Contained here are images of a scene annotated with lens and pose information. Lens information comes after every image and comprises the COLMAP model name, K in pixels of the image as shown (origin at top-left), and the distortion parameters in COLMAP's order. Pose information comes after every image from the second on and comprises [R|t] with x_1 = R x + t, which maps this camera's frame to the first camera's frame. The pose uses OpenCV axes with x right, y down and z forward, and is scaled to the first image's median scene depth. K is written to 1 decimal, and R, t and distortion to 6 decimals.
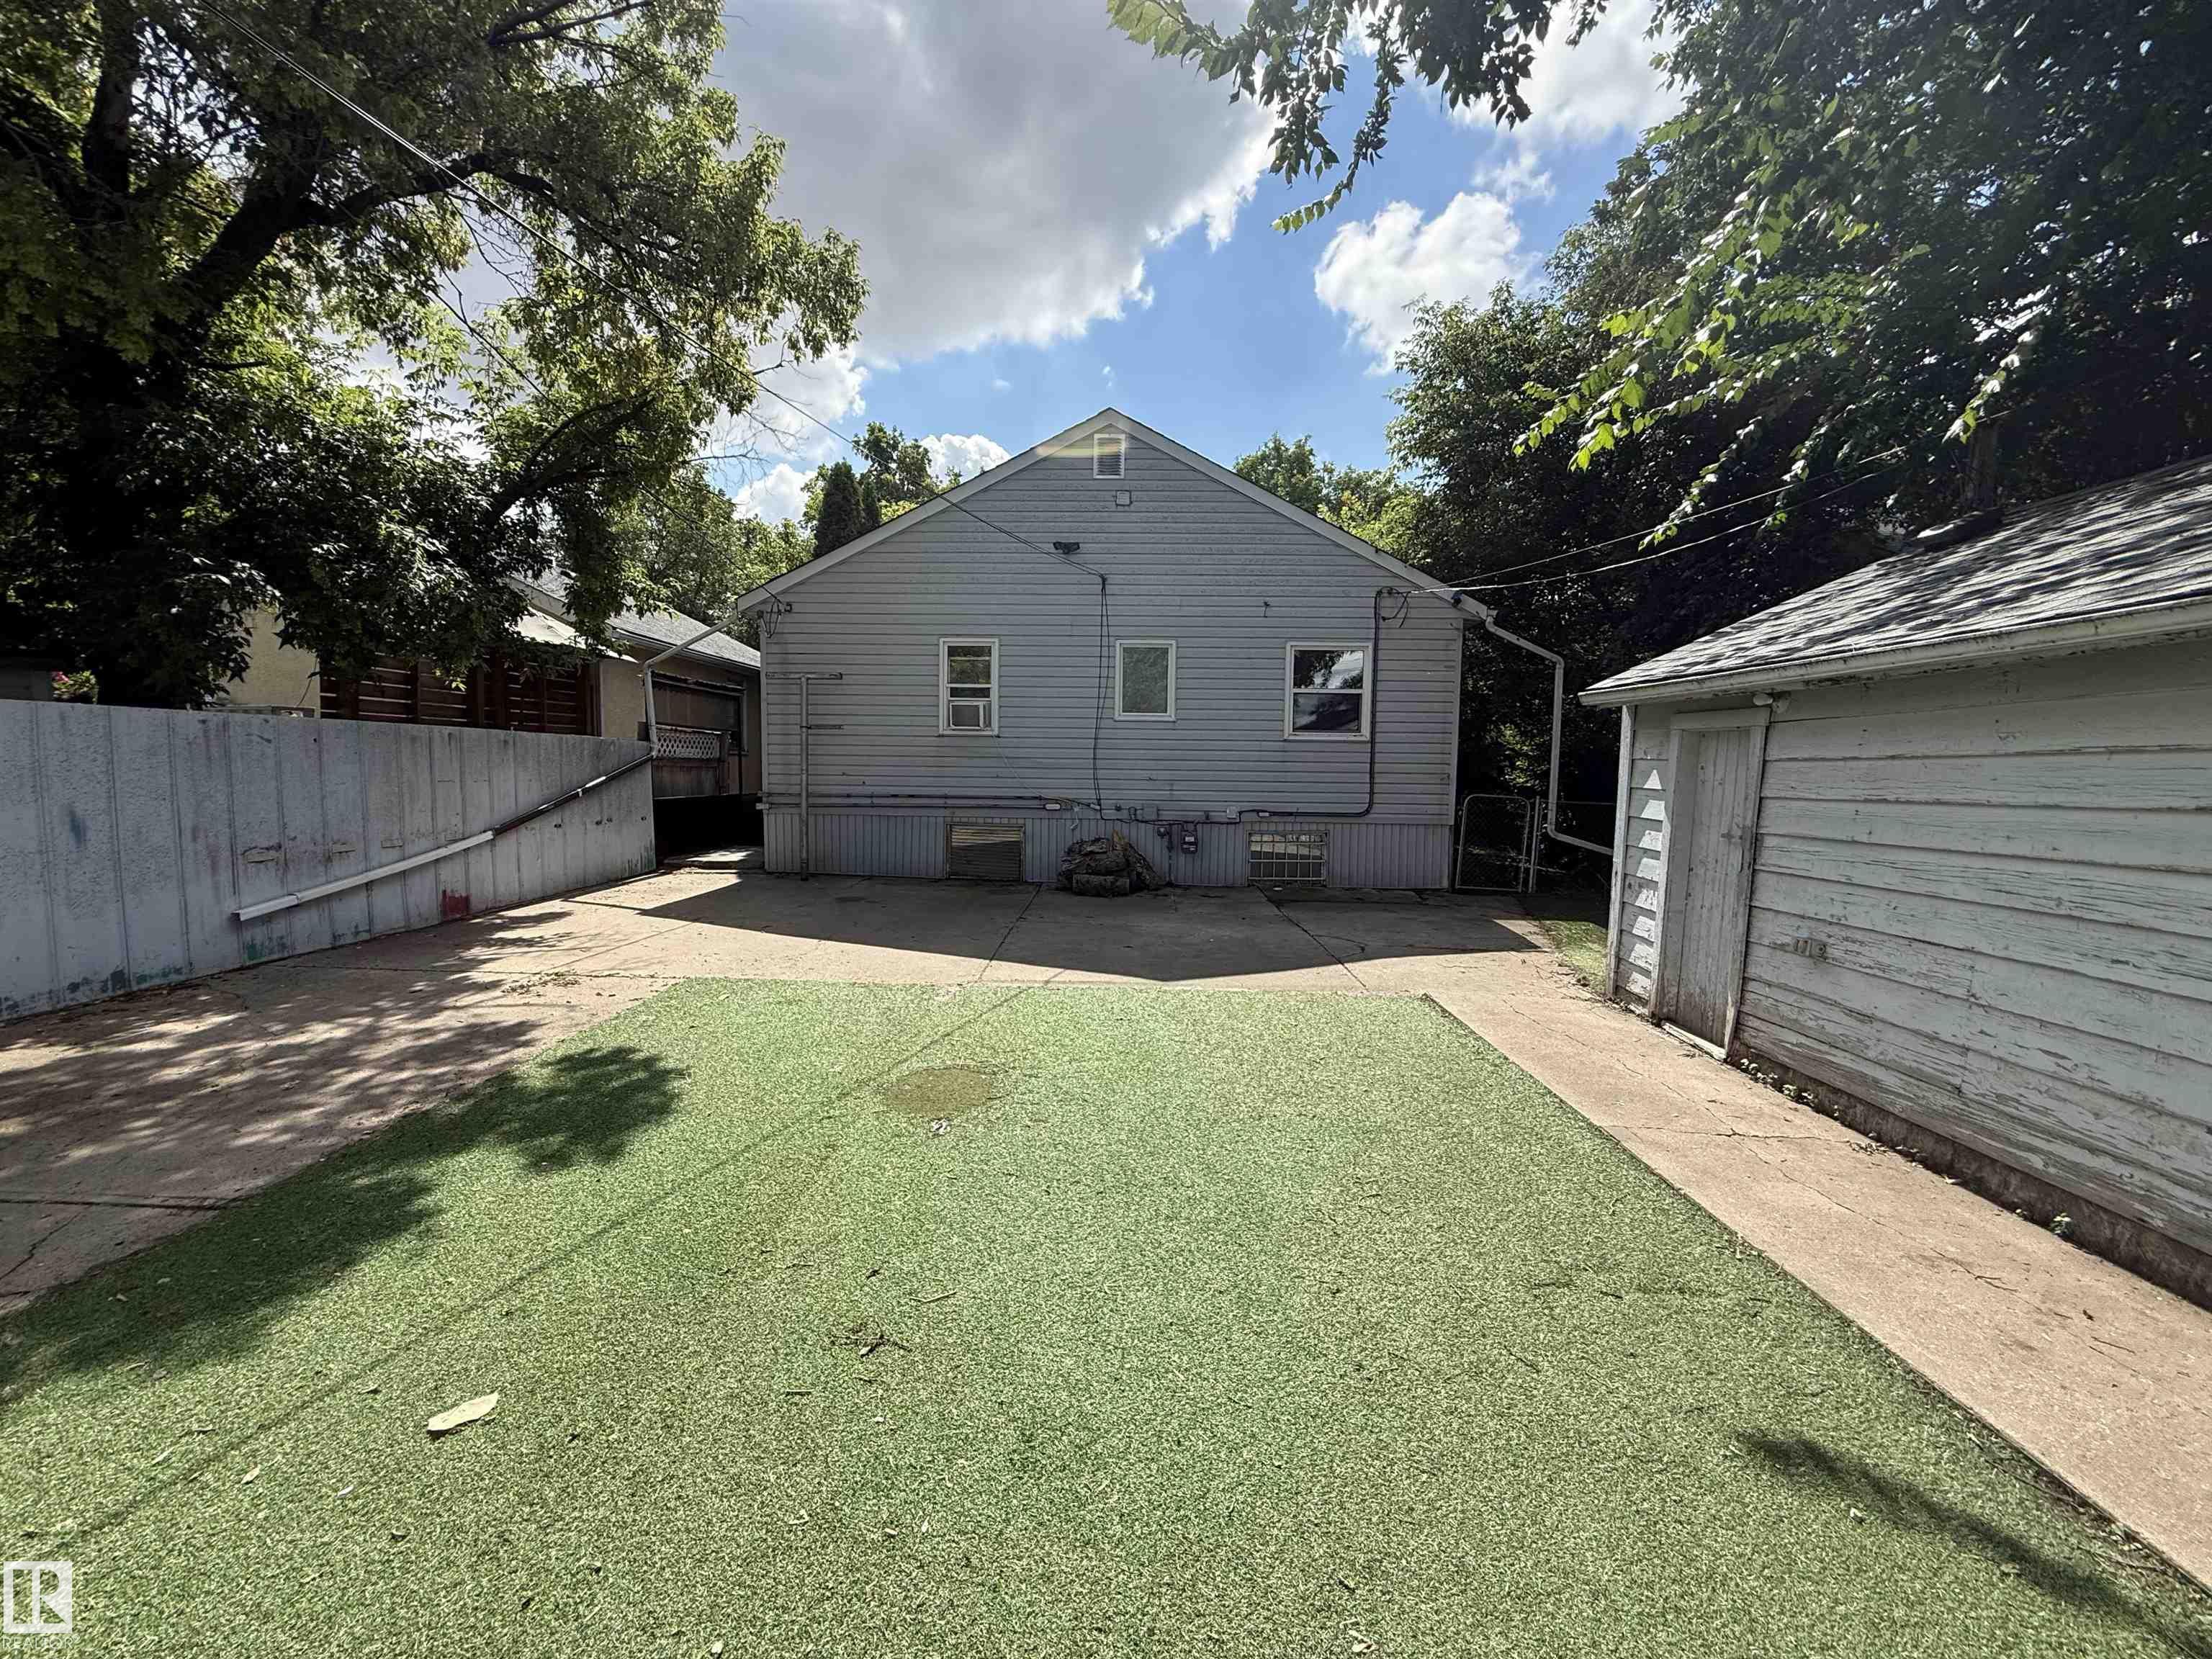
lens RADIAL K [[876.7, 0, 1100.8], [0, 876.7, 826.2], [0, 0, 1]] dist [0.002071, 0.000145]
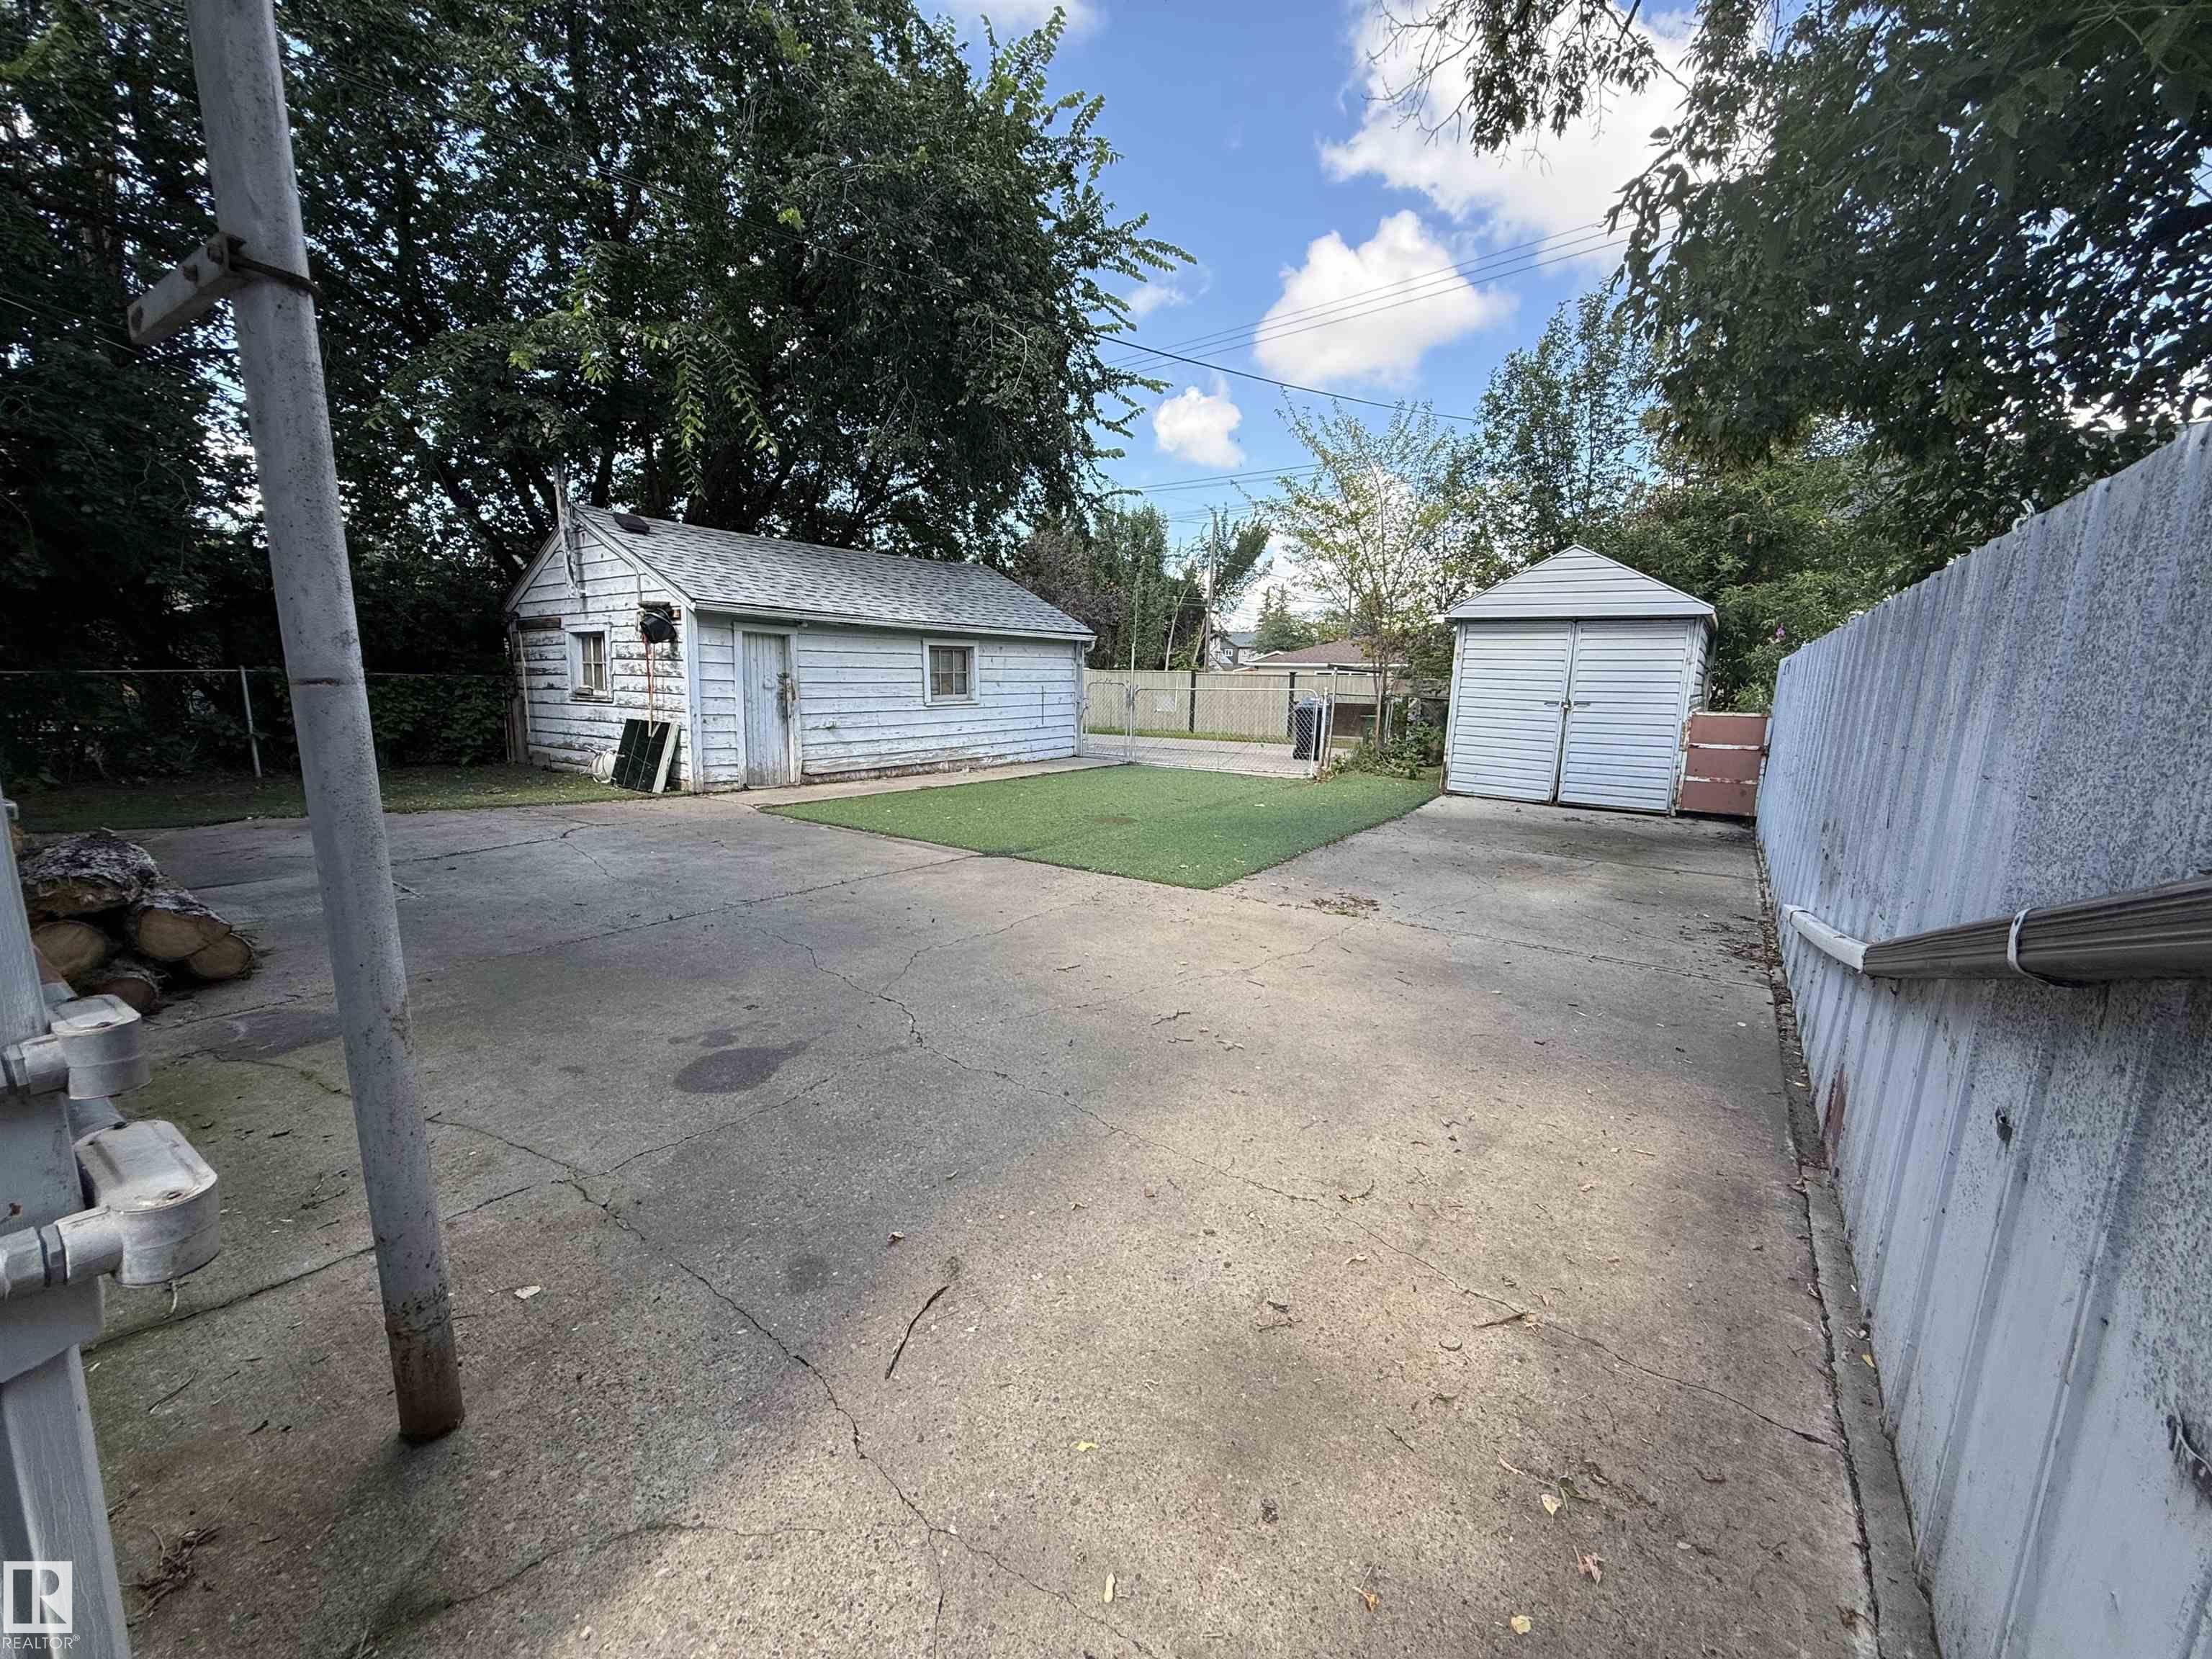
lens RADIAL K [[876.7, 0, 1095.8], [0, 876.7, 825.7], [0, 0, 1]] dist [0.002071, 0.000145]
pose [[-0.833528, -0.134099, 0.535956, -0.593195], [-0.005269, 0.971981, 0.235001, -0.085848], [-0.552453, 0.193056, -0.810879, 1.262543]]
